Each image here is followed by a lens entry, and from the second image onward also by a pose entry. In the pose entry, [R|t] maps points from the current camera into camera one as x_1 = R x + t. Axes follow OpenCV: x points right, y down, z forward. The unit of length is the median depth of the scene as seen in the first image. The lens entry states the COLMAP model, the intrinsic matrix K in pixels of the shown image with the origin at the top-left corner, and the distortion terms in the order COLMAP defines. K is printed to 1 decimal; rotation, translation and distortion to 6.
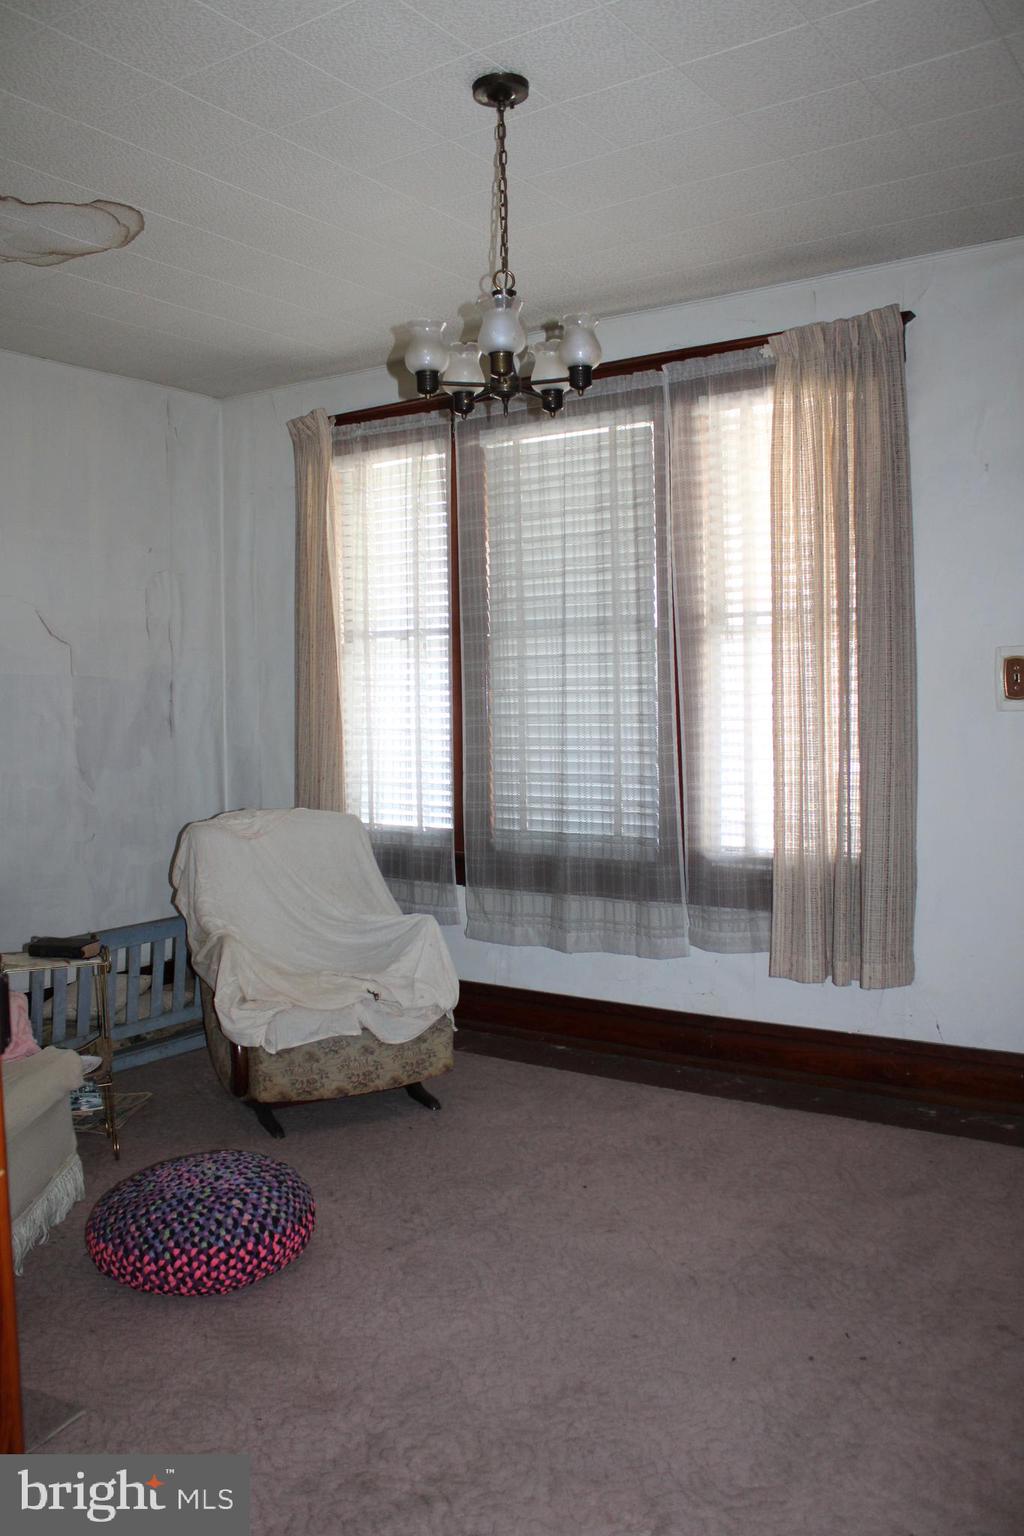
lens RADIAL K [[1276.4, 0, 557.5], [0, 1276.4, 768.0], [0, 0, 1]] dist [-0.148930, 0.043712]
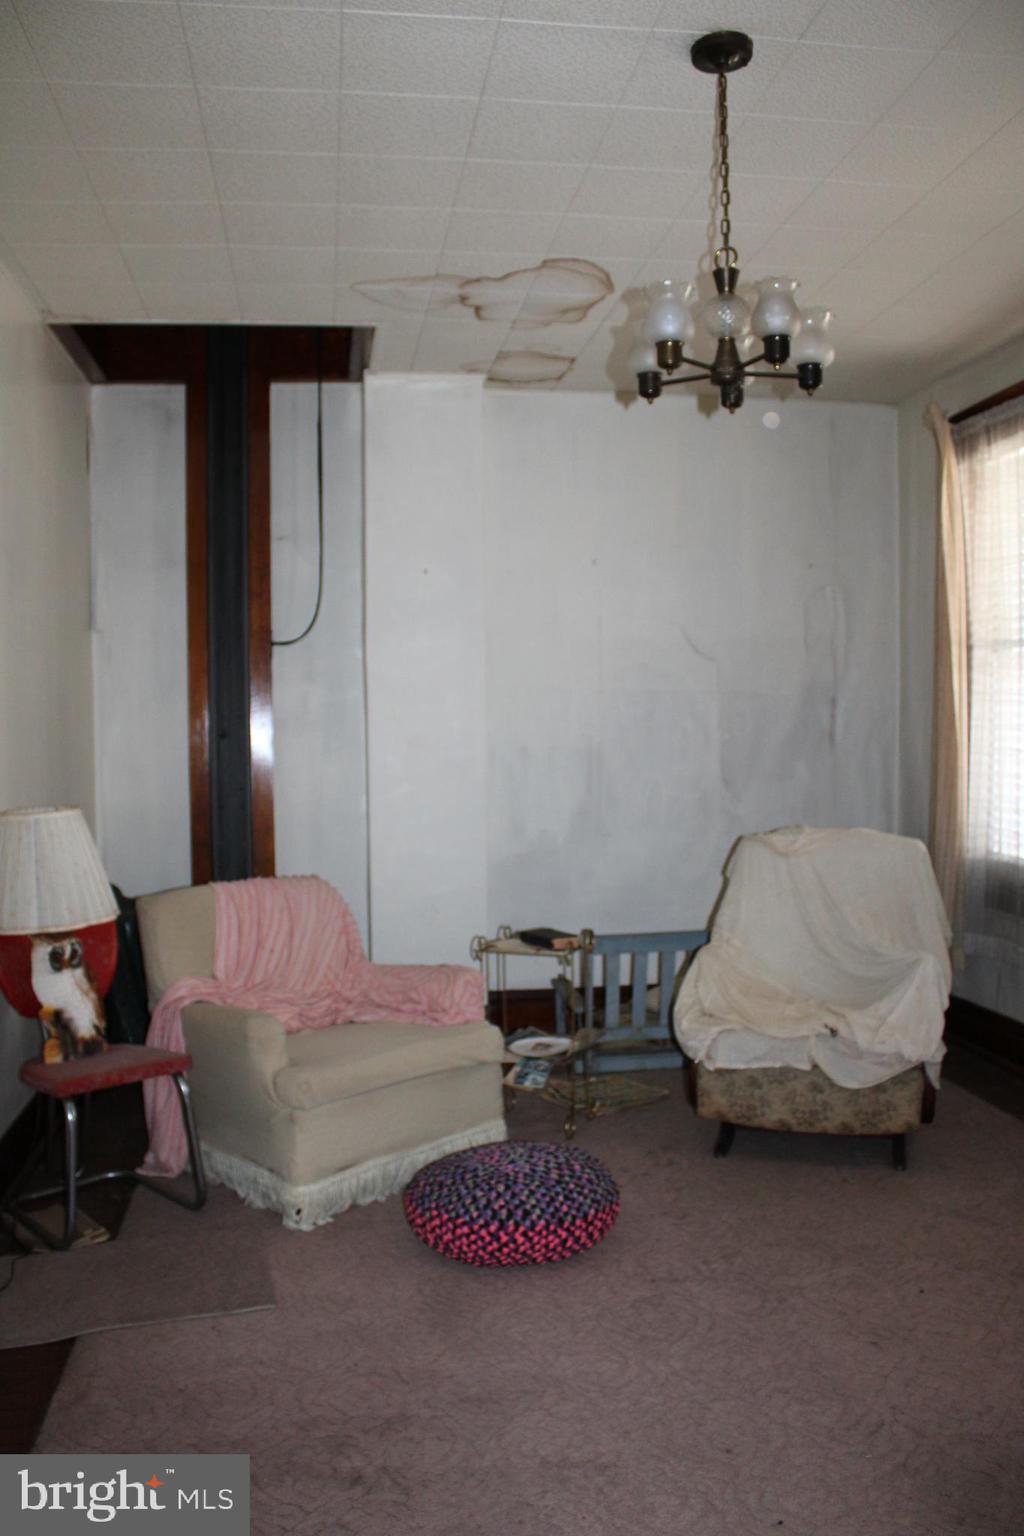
lens RADIAL K [[1276.4, 0, 507.5], [0, 1276.4, 766.1], [0, 0, 1]] dist [-0.148930, 0.043712]
pose [[0.658214, 0.031009, -0.752192, 0.406021], [-0.039733, 0.999190, 0.006423, -0.013387], [0.751782, 0.025659, 0.658913, 0.212687]]
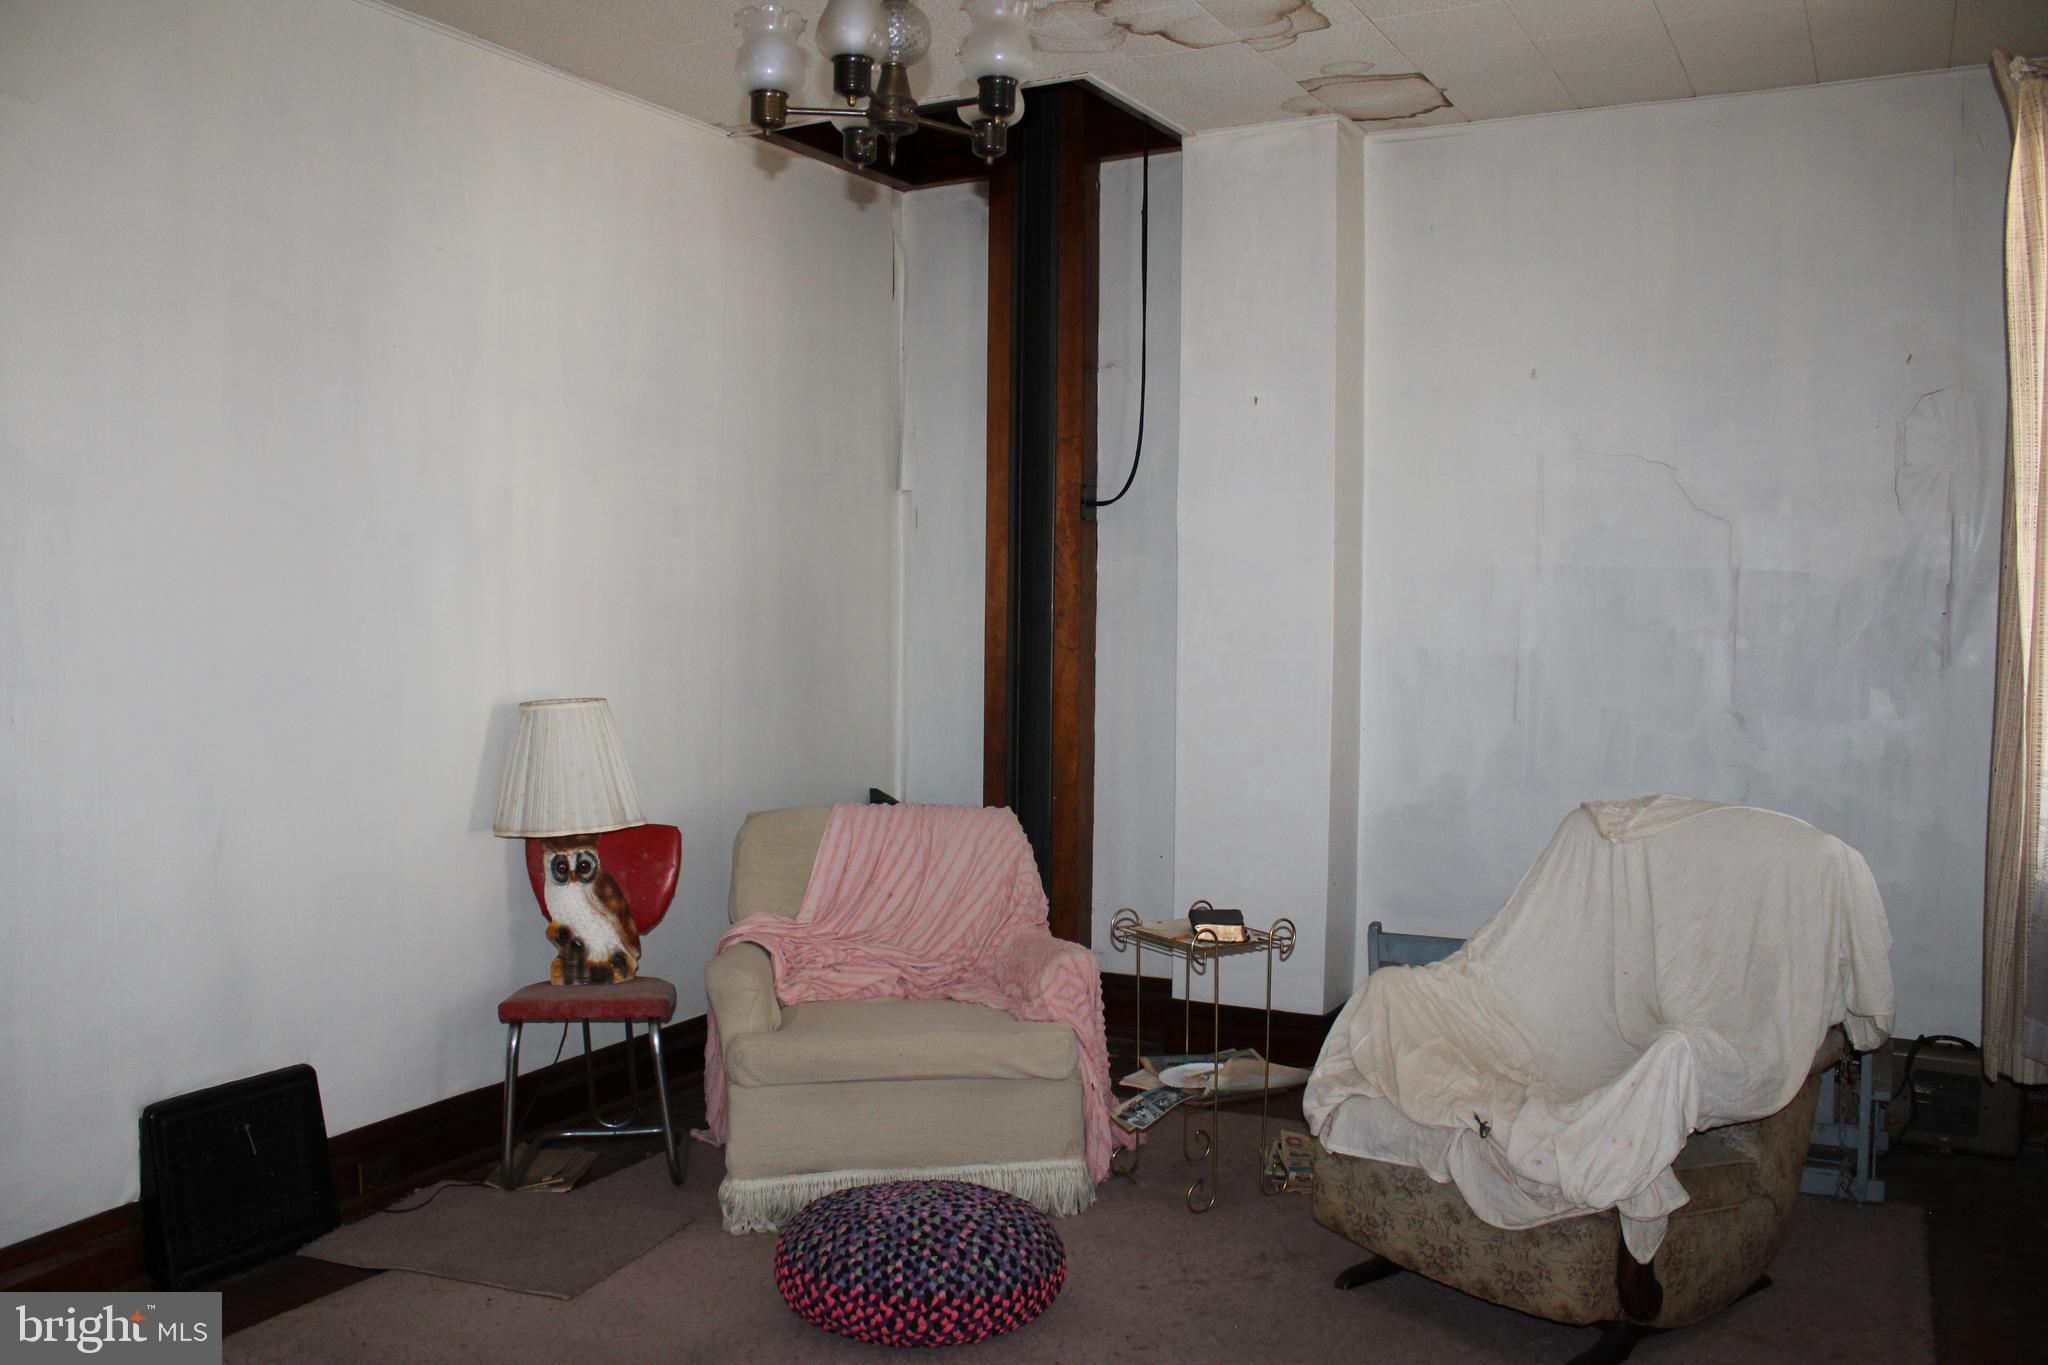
lens RADIAL K [[1701.8, 0, 1028.1], [0, 1701.8, 679.0], [0, 0, 1]] dist [-0.148930, 0.043712]
pose [[0.076785, 0.056870, -0.995424, 0.603471], [-0.063522, 0.996623, 0.052038, -0.051590], [0.995022, 0.059236, 0.080139, 0.754069]]
